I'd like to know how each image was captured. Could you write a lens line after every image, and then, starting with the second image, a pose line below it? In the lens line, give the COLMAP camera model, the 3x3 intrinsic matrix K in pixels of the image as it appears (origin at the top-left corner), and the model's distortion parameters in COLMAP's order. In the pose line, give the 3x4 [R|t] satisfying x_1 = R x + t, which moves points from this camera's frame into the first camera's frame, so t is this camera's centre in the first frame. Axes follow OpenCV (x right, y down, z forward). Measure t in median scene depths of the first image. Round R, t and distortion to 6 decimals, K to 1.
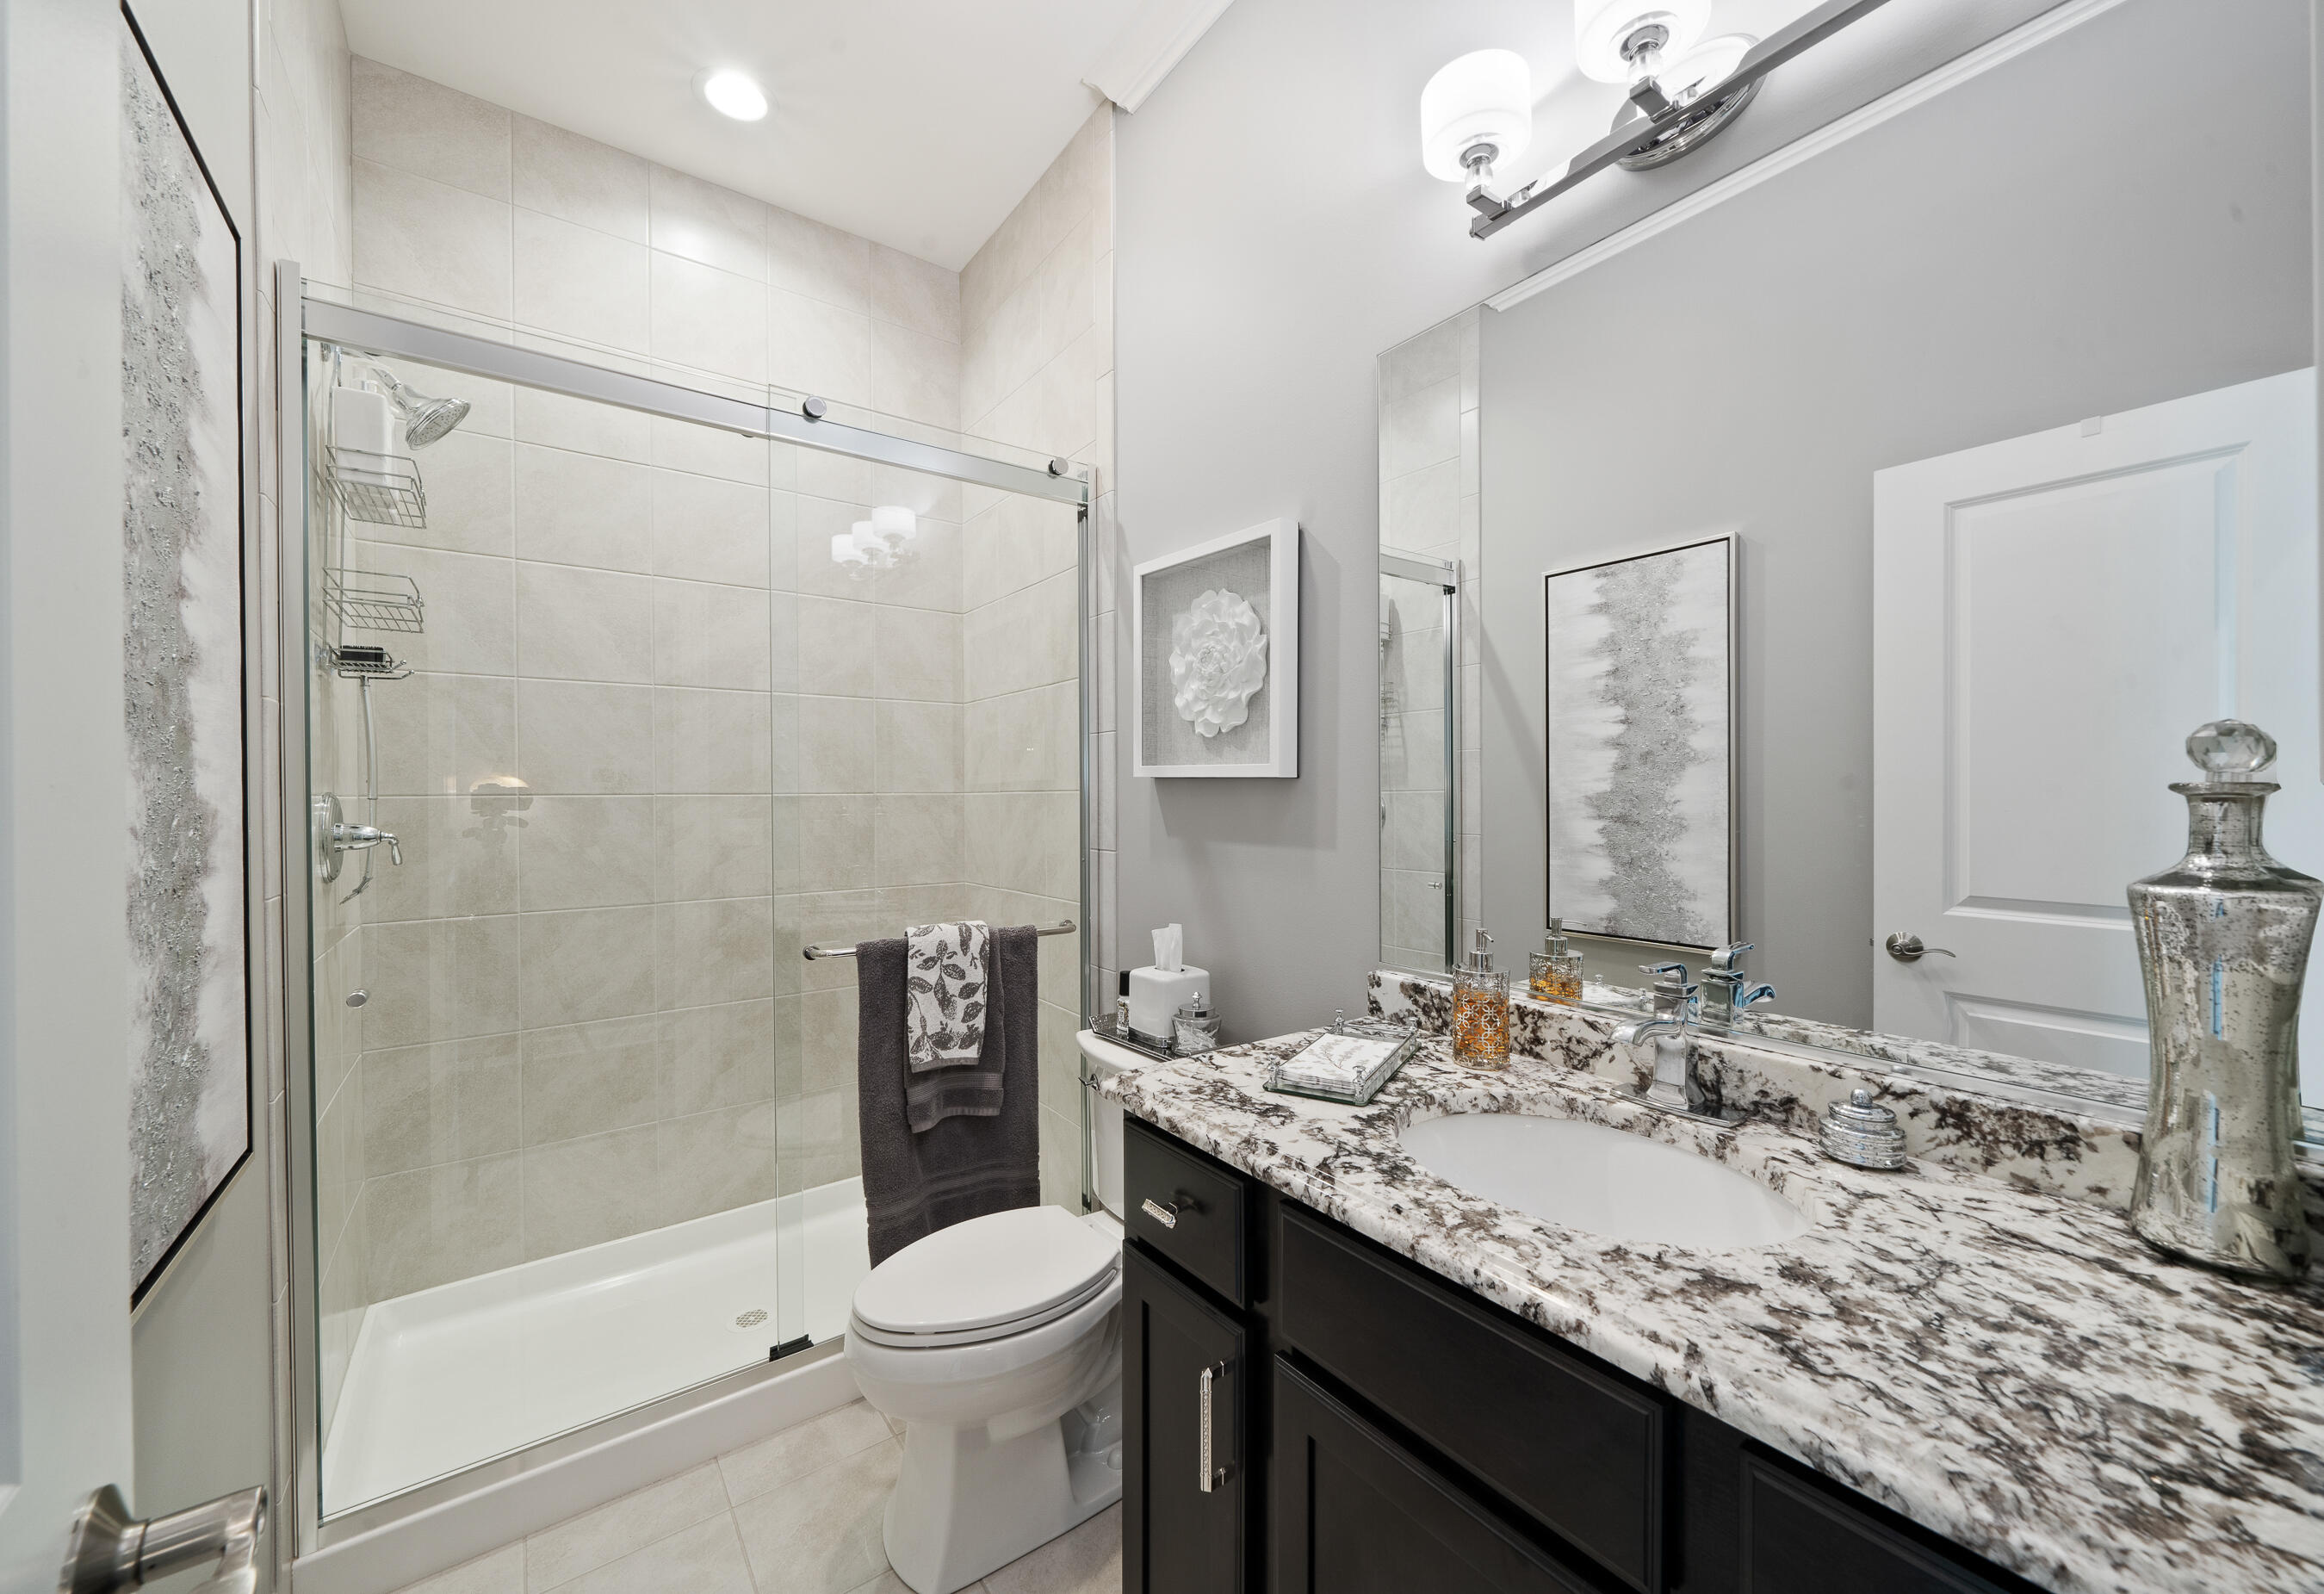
lens RADIAL K [[891.3, 0, 1168.8], [0, 891.3, 801.7], [0, 0, 1]] dist [-0.000336, 0.000092]
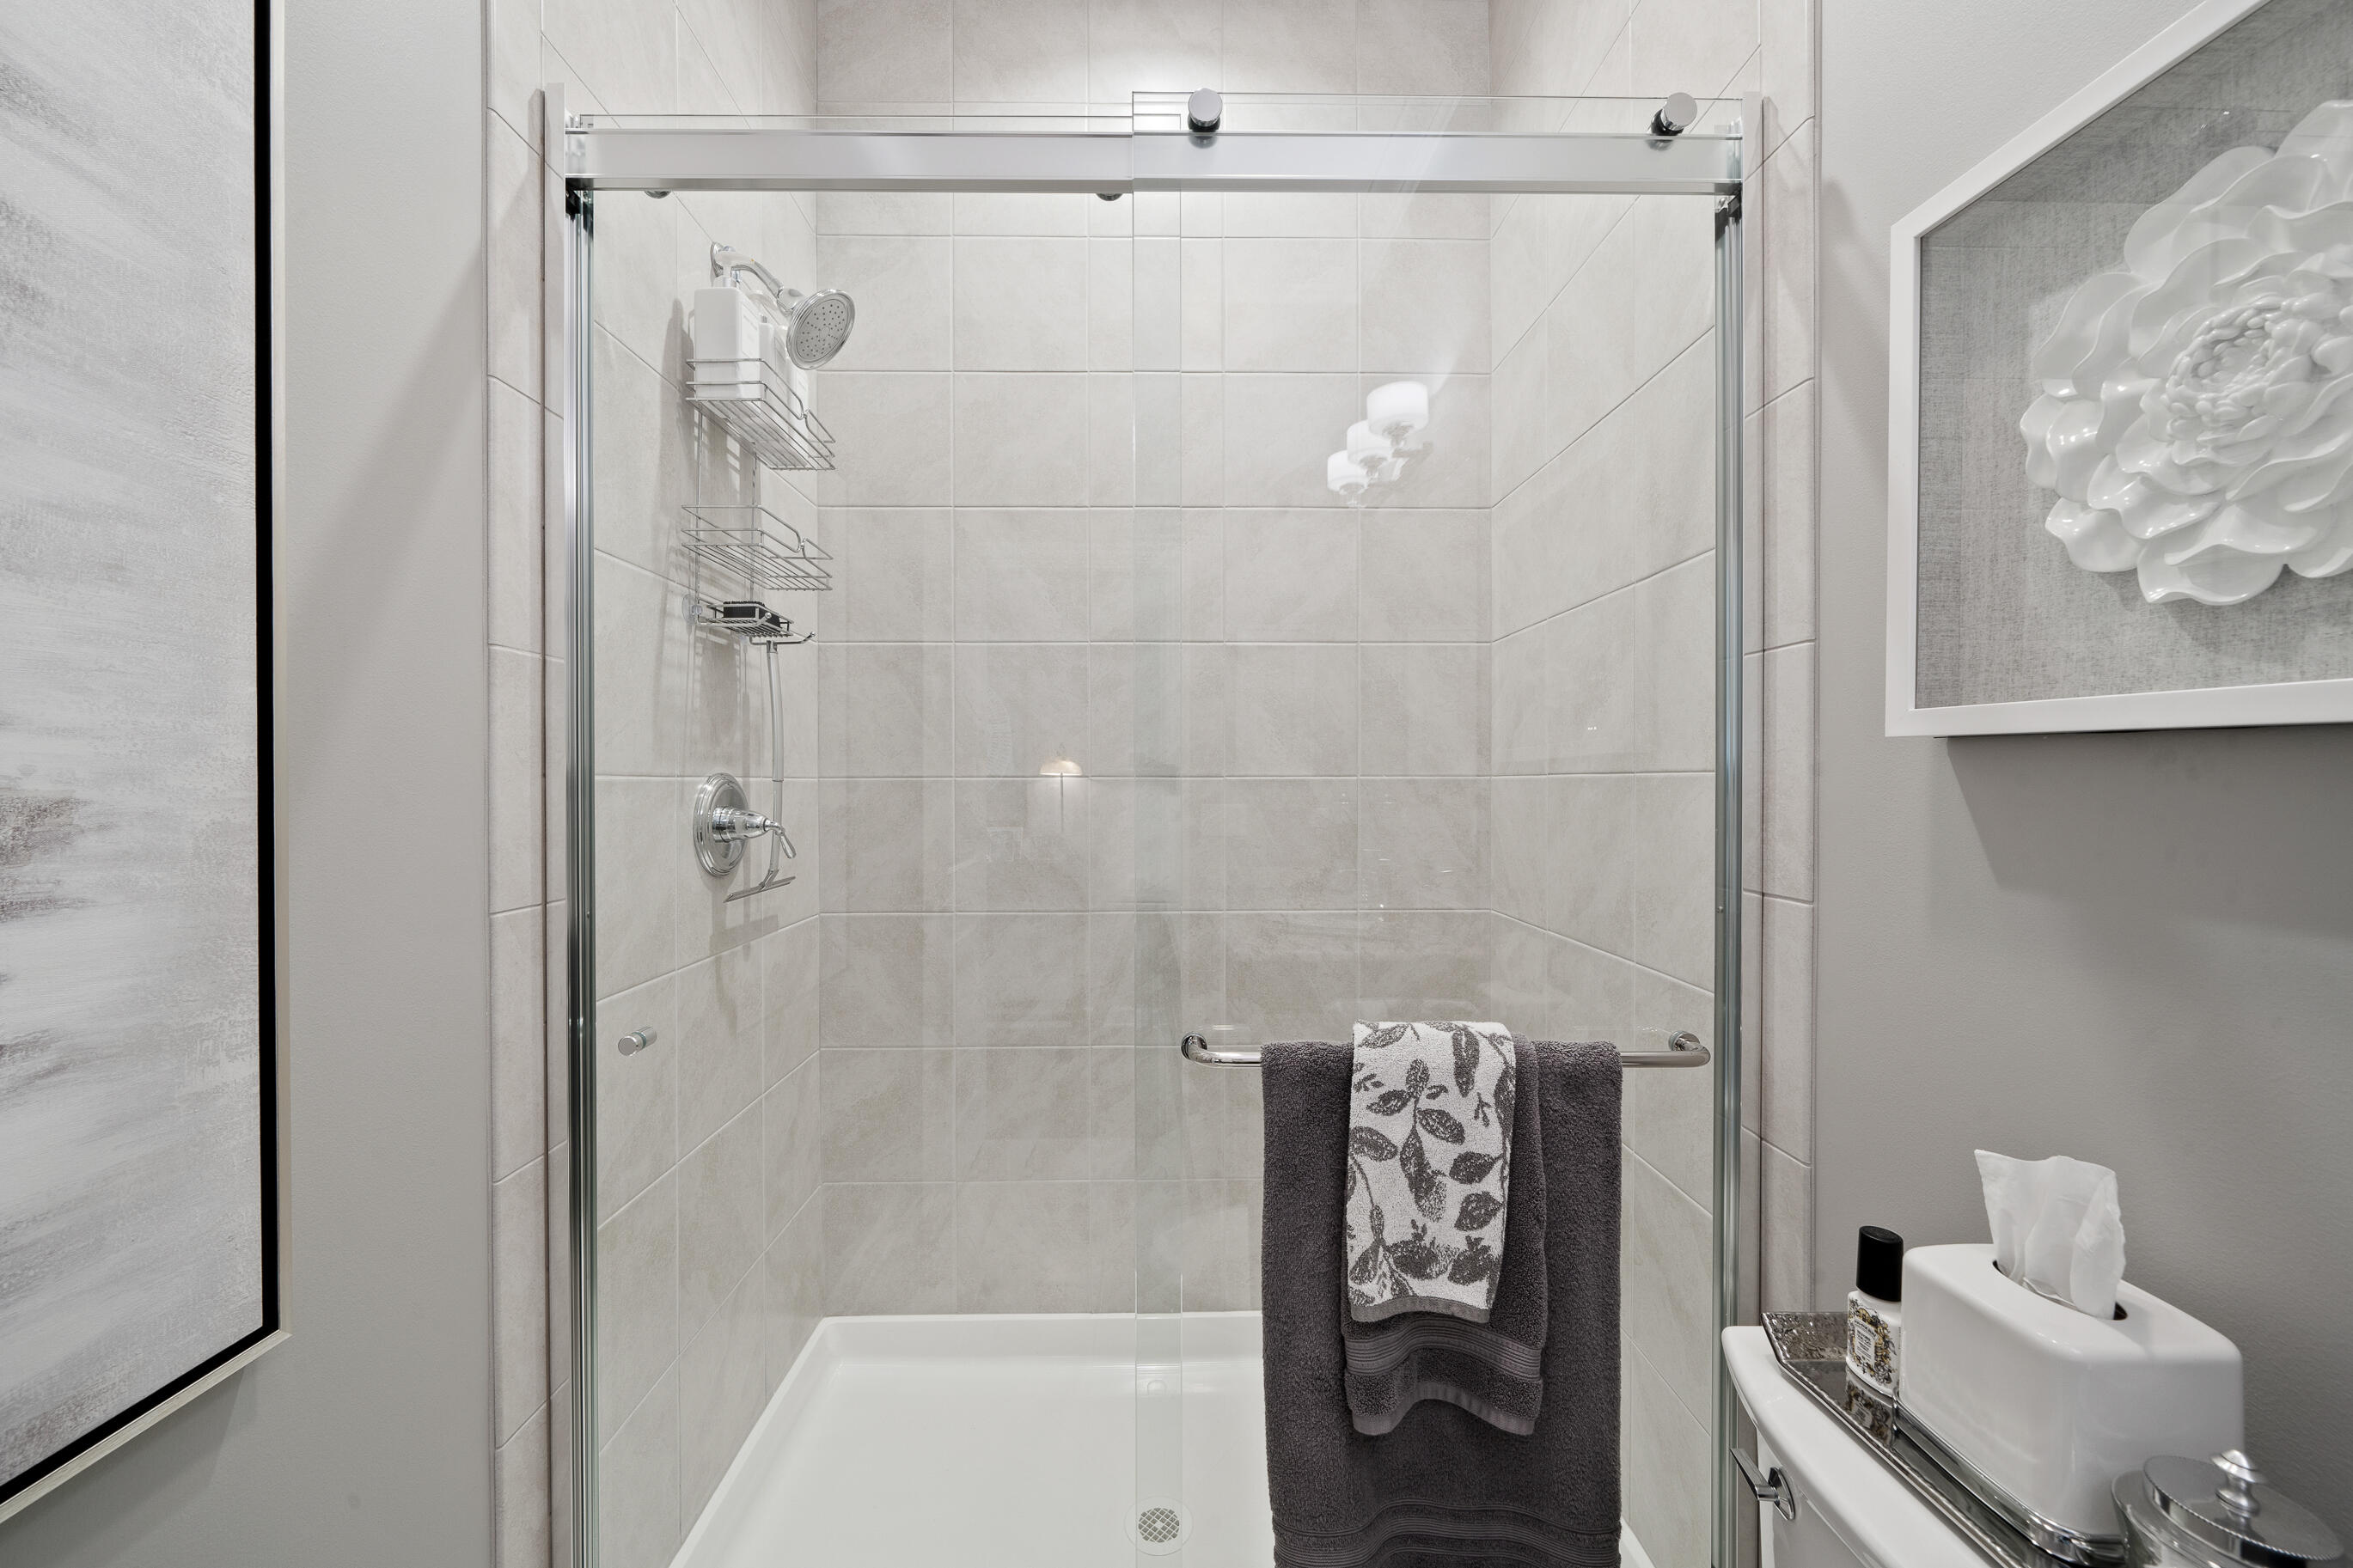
lens RADIAL K [[859.5, 0, 1175.2], [0, 859.5, 787.2], [0, 0, 1]] dist [-0.002840, 0.000009]
pose [[0.823403, 0.008637, -0.567392, -0.088686], [-0.007212, 0.999963, 0.004756, -0.003889], [0.567412, 0.000176, 0.823434, 0.506015]]
